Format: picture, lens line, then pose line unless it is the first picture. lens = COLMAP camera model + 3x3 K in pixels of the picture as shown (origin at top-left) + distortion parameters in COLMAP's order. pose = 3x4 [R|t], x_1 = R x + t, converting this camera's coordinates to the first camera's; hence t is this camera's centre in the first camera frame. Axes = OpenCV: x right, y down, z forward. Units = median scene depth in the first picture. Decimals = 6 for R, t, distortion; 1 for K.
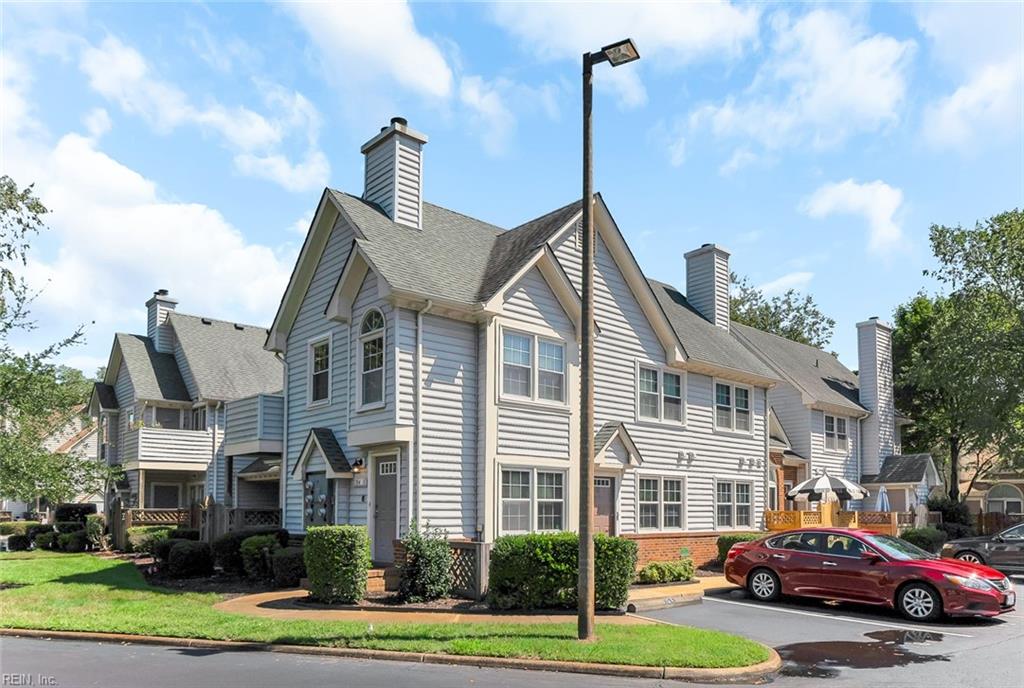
lens RADIAL K [[687.7, 0, 512.0], [0, 687.7, 344.0], [0, 0, 1]] dist [0.001613, 0.000517]
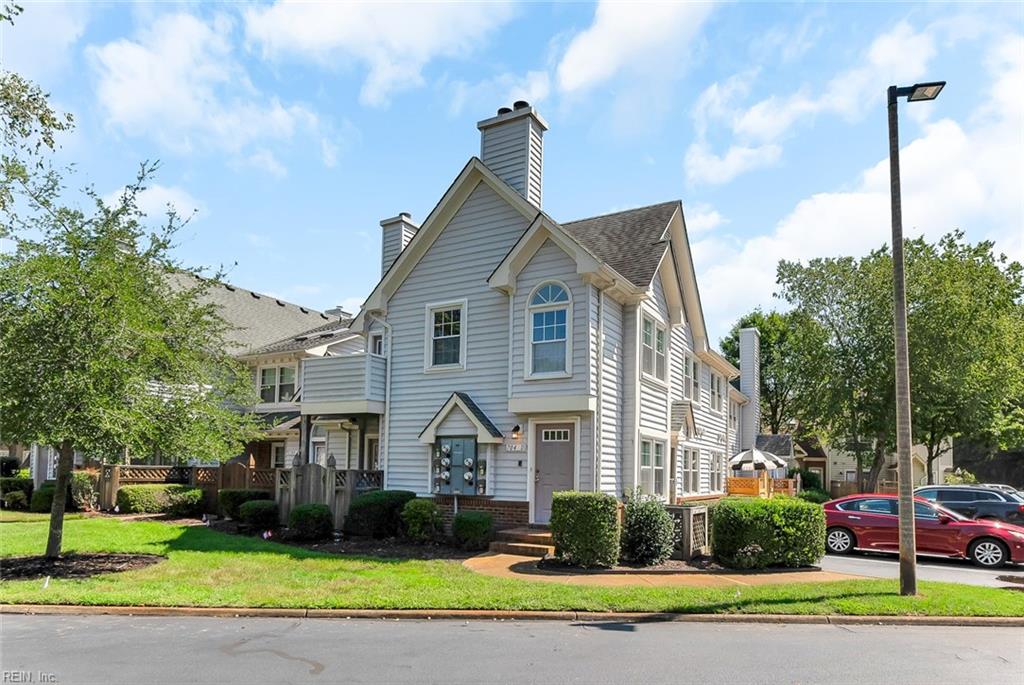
lens RADIAL K [[603.5, 0, 510.9], [0, 603.5, 326.8], [0, 0, 1]] dist [-0.000627, -0.001635]
pose [[0.954470, 0.084928, 0.285962, -0.533951], [-0.085997, 0.996256, -0.008842, 0.030848], [-0.285642, -0.016153, 0.958200, 0.146239]]
